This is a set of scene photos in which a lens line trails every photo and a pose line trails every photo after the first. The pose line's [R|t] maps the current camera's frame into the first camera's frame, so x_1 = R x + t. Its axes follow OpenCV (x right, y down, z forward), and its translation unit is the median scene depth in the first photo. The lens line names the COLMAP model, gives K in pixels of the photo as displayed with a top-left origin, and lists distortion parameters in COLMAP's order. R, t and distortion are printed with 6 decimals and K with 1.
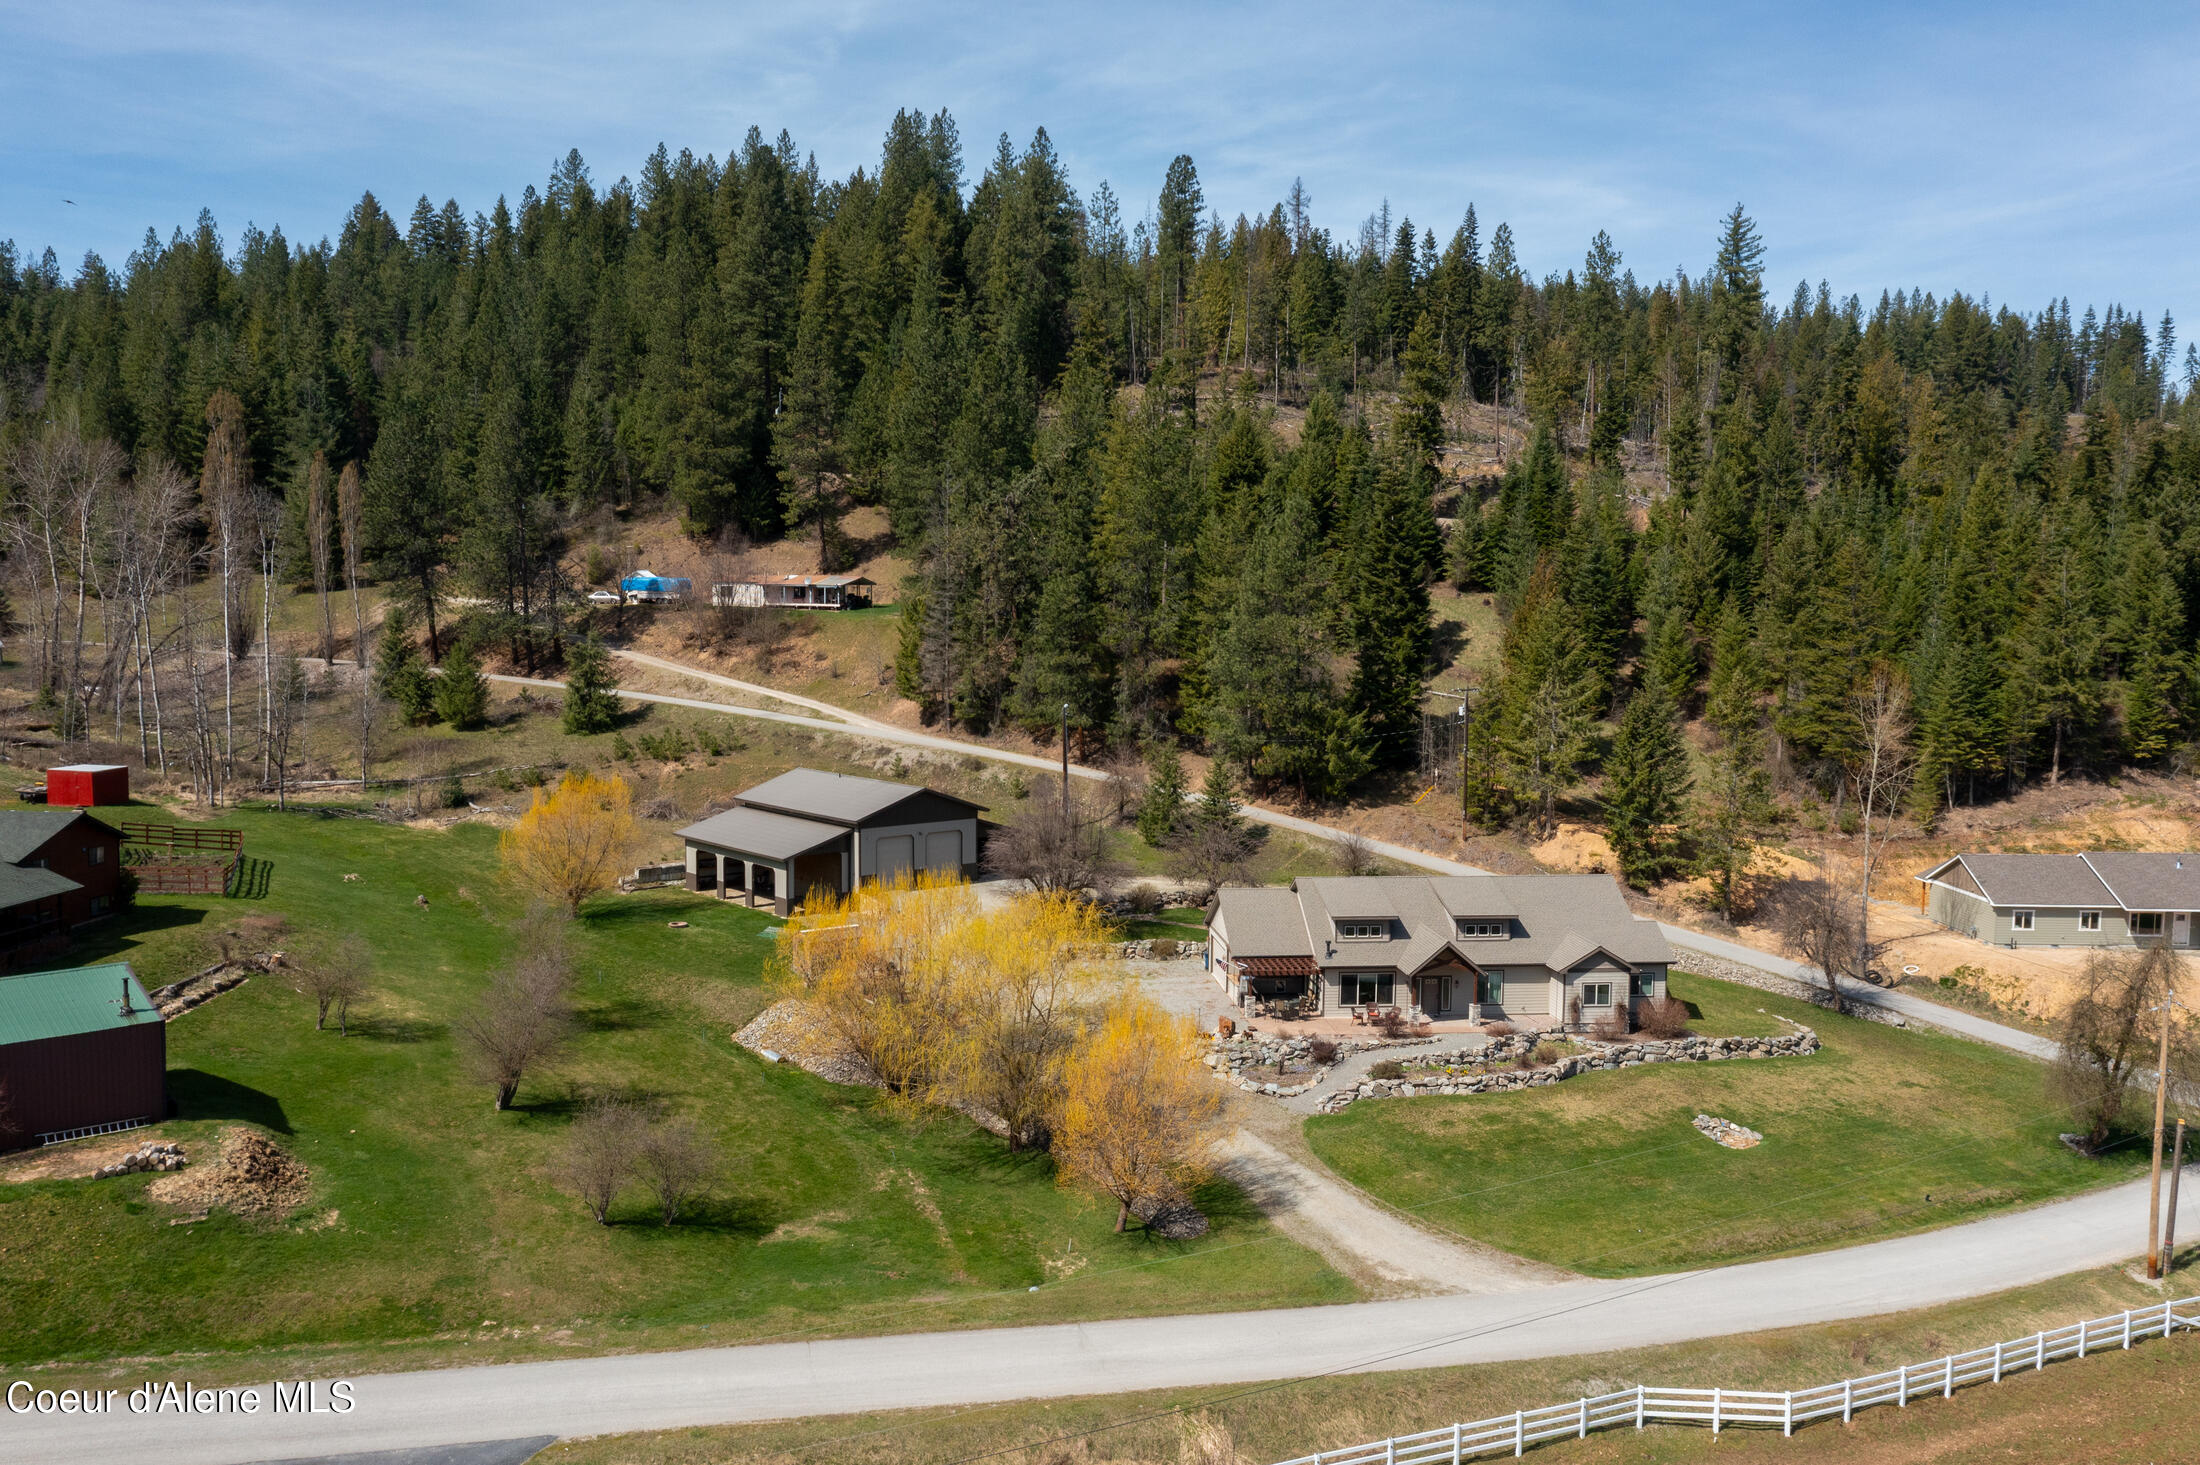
lens RADIAL K [[1768.1, 0, 1100.0], [0, 1768.1, 732.5], [0, 0, 1]] dist [-0.012722, 0.067088]
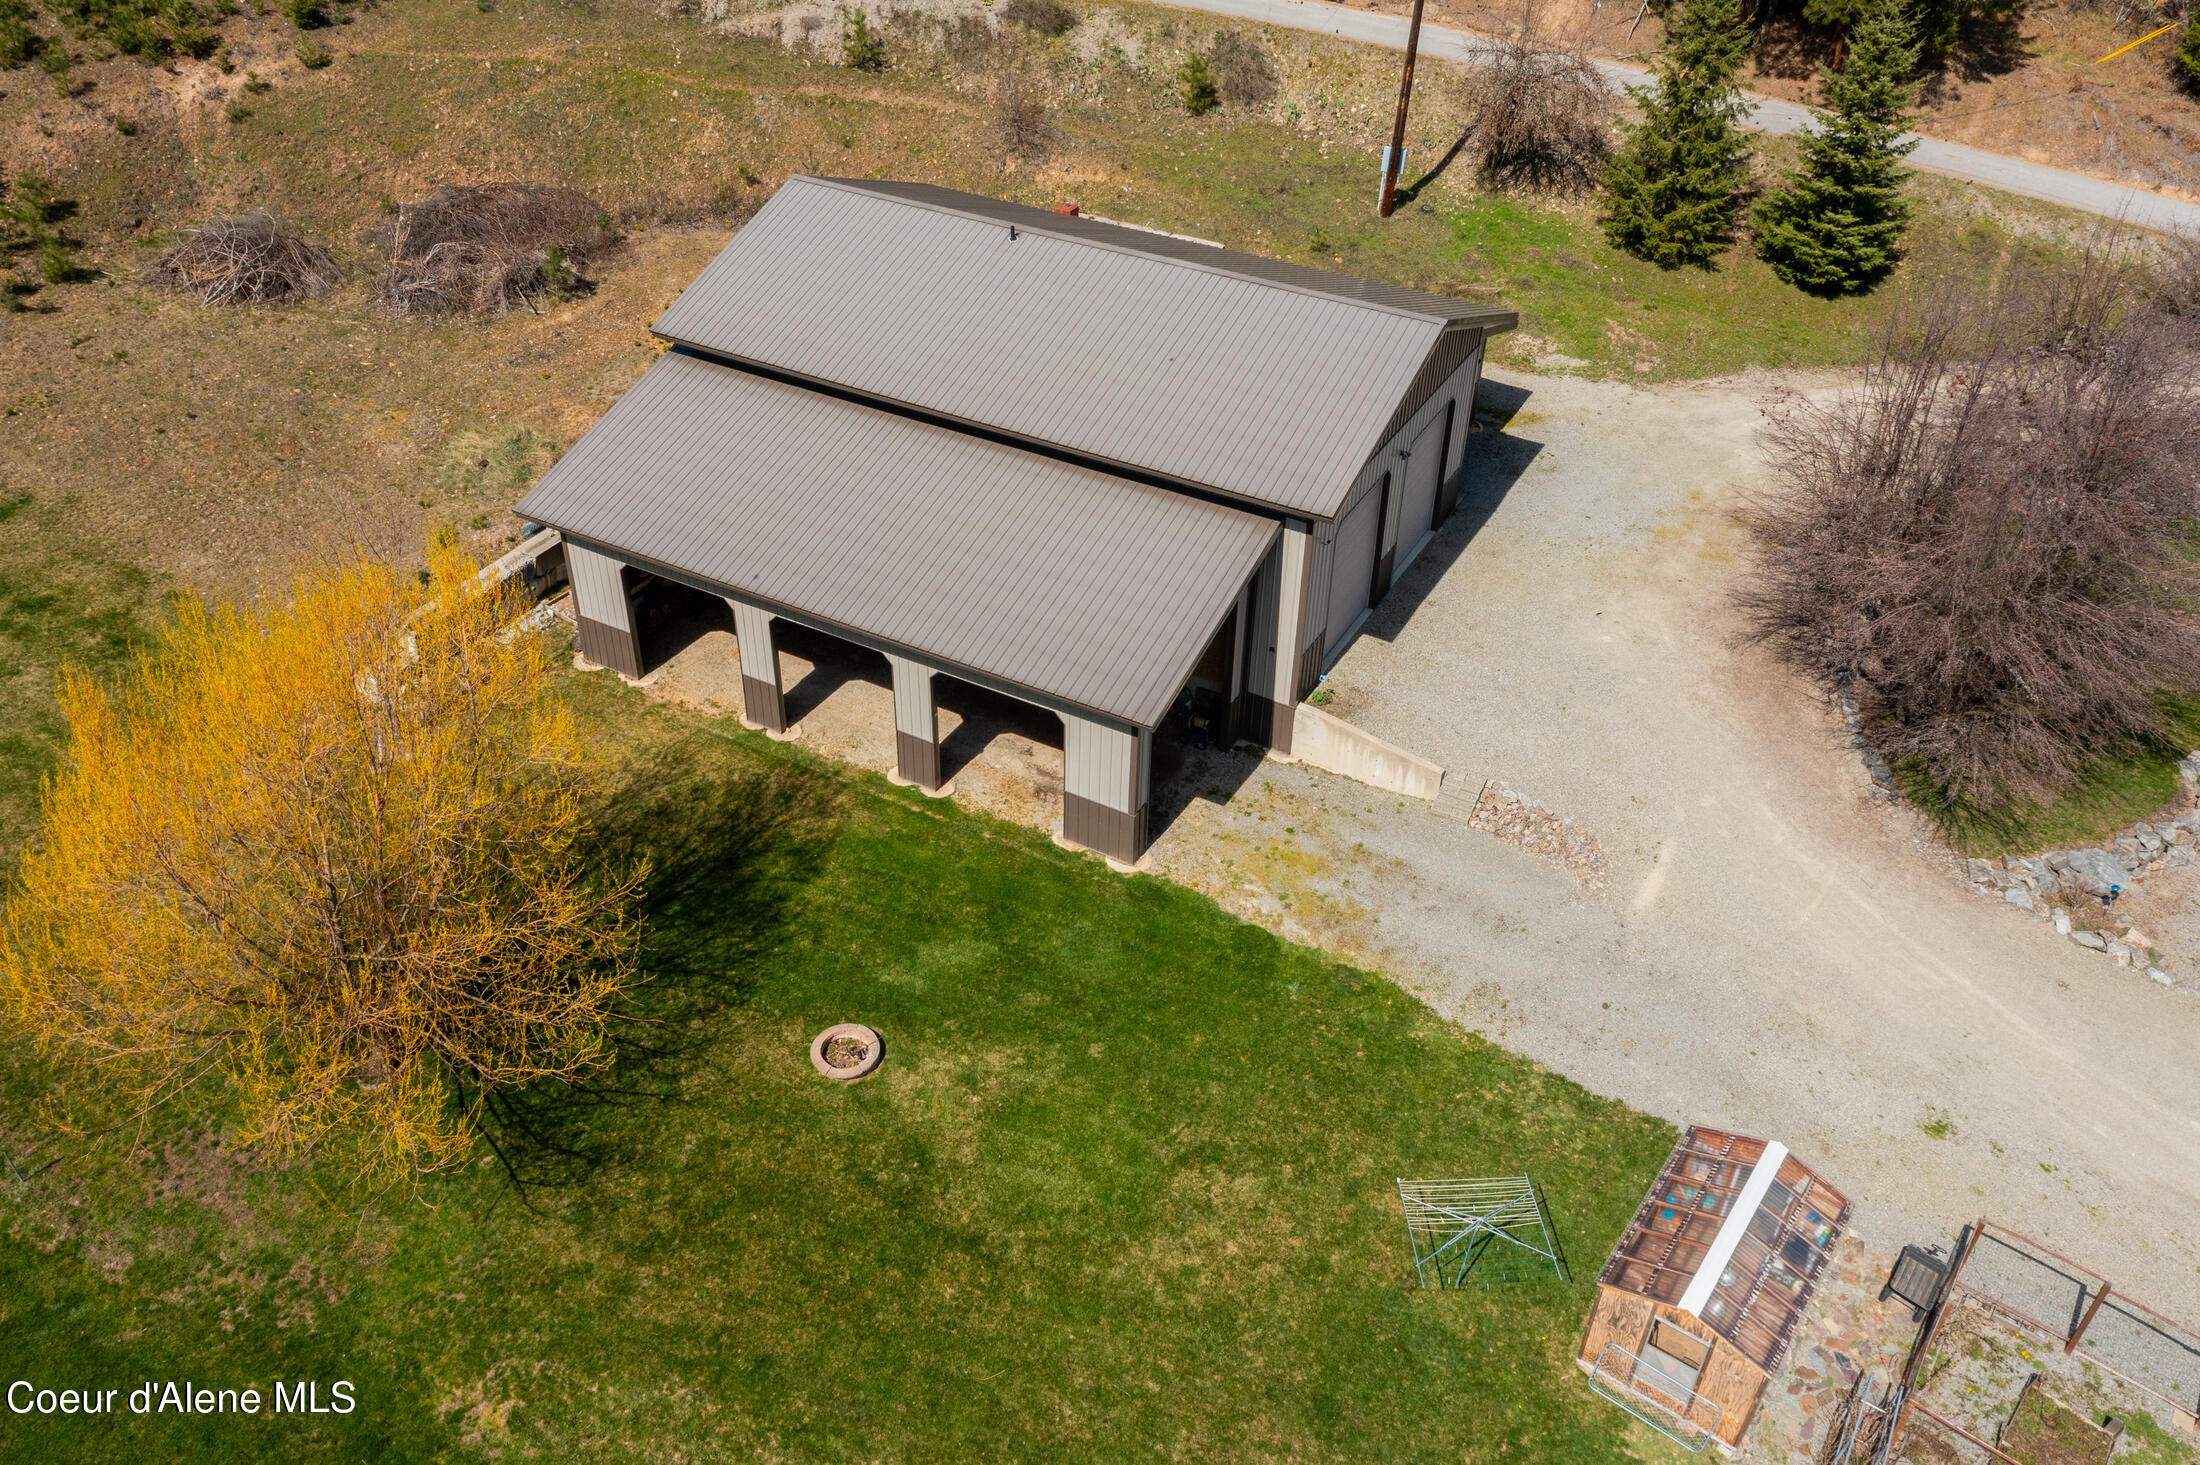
lens RADIAL K [[1752.0, 0, 1100.0], [0, 1752.0, 732.5], [0, 0, 1]] dist [-0.020477, 0.083600]
pose [[0.937066, -0.203256, 0.283890, -0.202173], [0.020527, 0.843750, 0.536343, -0.055699], [-0.348547, -0.496762, 0.794822, 0.602156]]
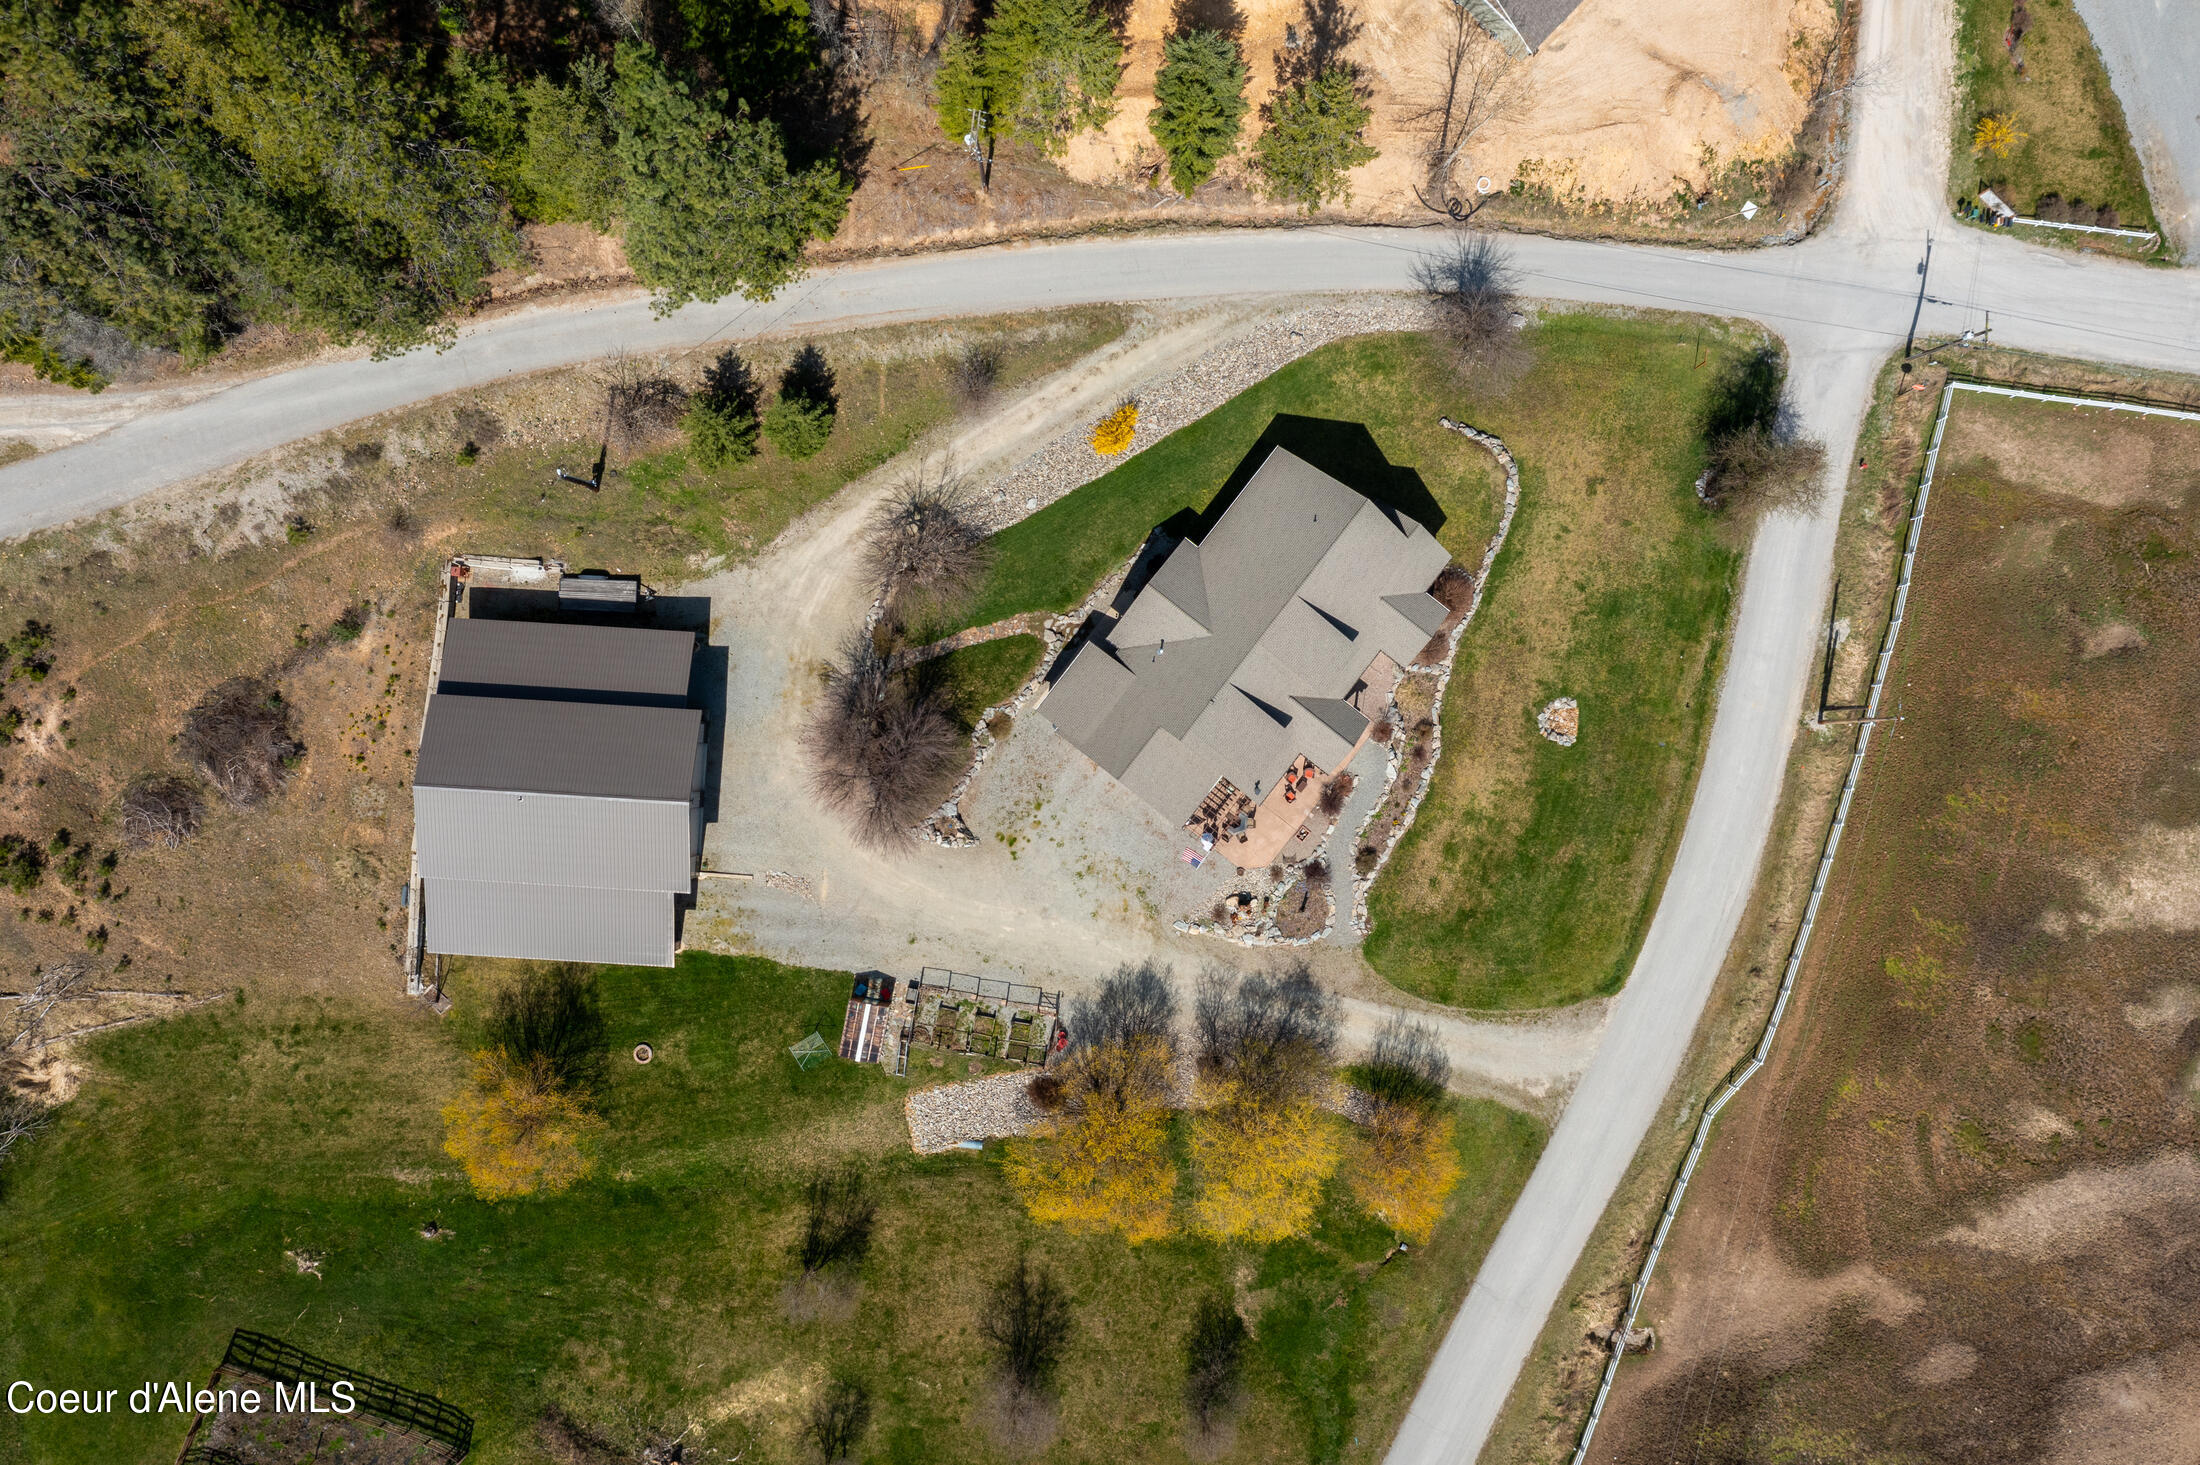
lens RADIAL K [[1768.1, 0, 1100.0], [0, 1768.1, 732.5], [0, 0, 1]] dist [-0.012722, 0.067088]
pose [[0.693053, -0.720834, 0.008701, 0.048209], [0.059309, 0.069044, 0.995849, -0.668689], [-0.718442, -0.689661, 0.090603, 0.639643]]
